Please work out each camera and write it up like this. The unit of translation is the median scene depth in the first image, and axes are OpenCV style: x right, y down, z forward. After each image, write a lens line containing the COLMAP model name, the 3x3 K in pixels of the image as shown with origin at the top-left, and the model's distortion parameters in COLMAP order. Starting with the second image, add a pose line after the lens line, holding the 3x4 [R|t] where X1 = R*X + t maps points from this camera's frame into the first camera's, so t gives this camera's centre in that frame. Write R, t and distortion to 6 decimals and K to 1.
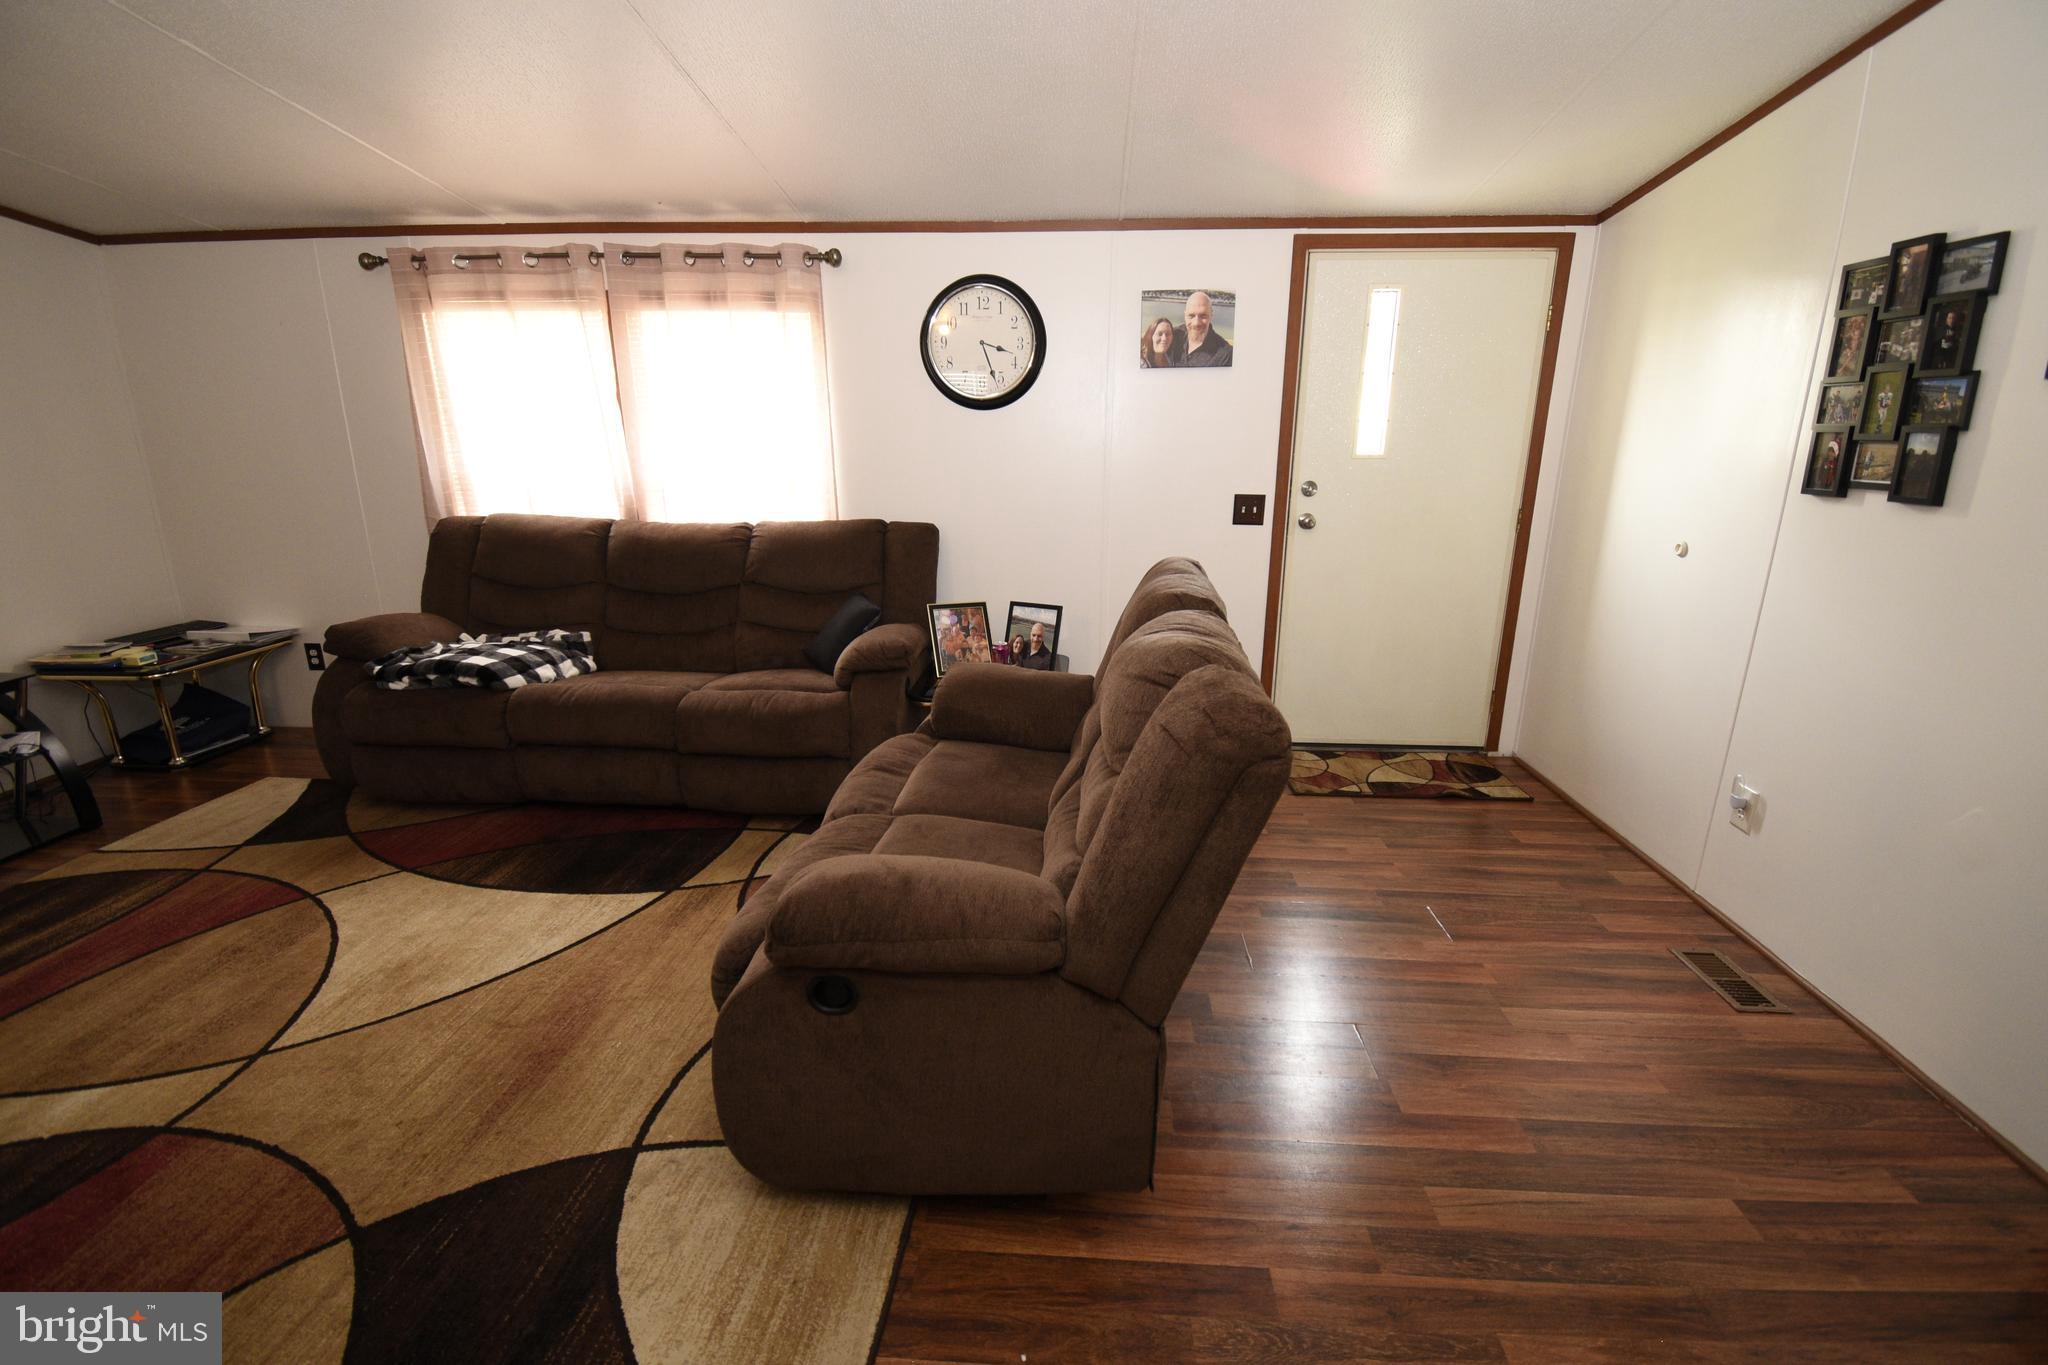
lens RADIAL K [[905.7, 0, 1024.0], [0, 905.7, 682.5], [0, 0, 1]] dist [0.023118, -0.022621]
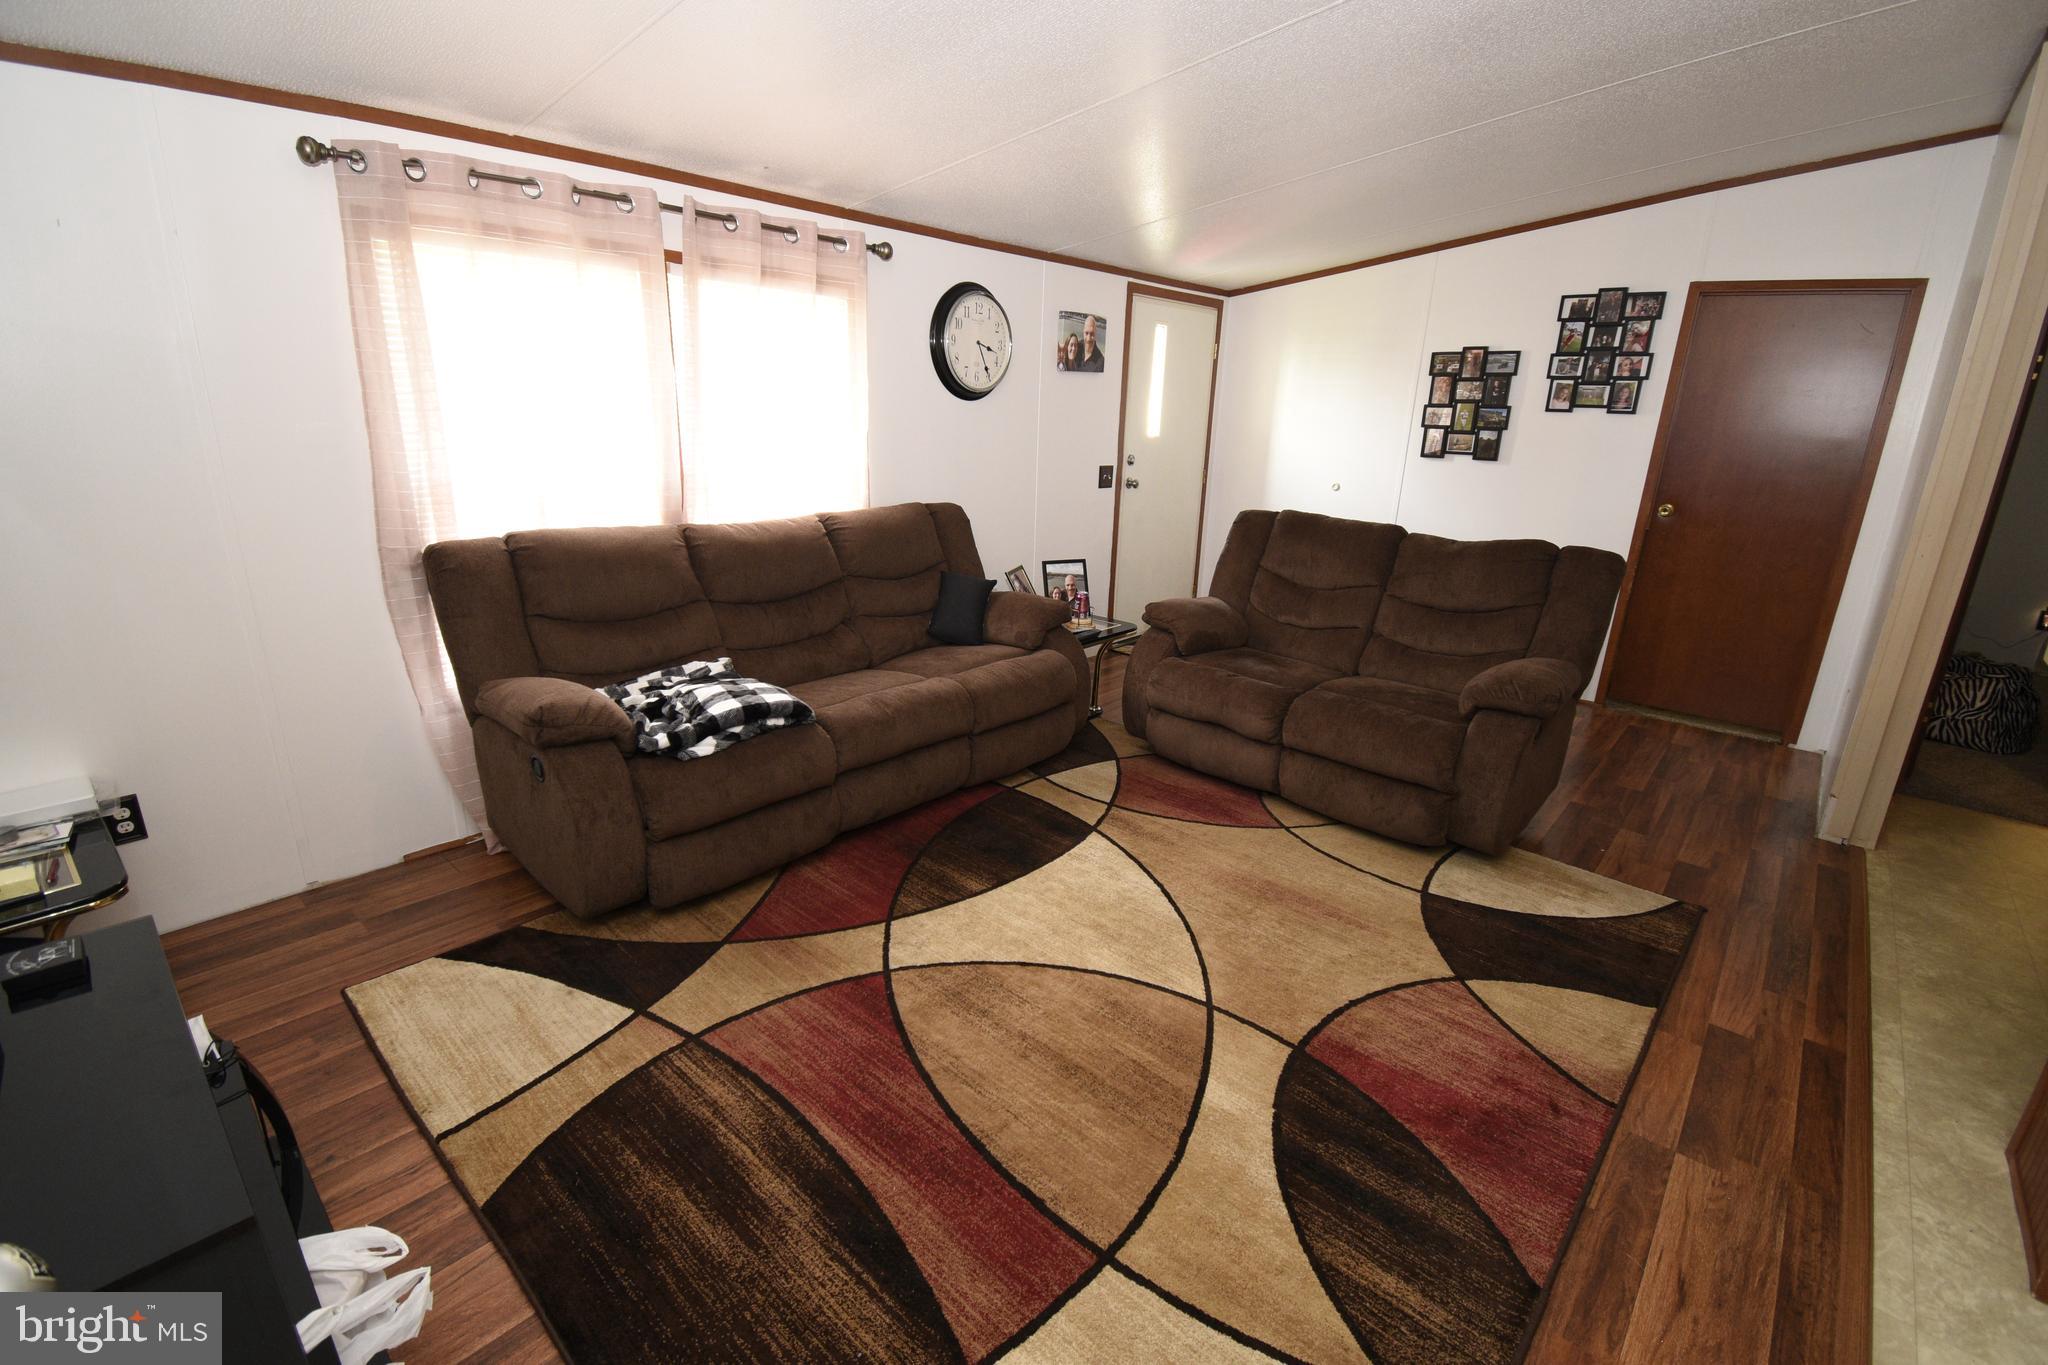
lens RADIAL K [[905.7, 0, 1024.0], [0, 905.7, 682.5], [0, 0, 1]] dist [0.023118, -0.022621]
pose [[0.615228, -0.220476, 0.756892, -1.007481], [0.184096, 0.973731, 0.134000, -0.100091], [-0.766553, 0.056900, 0.639655, 0.247722]]
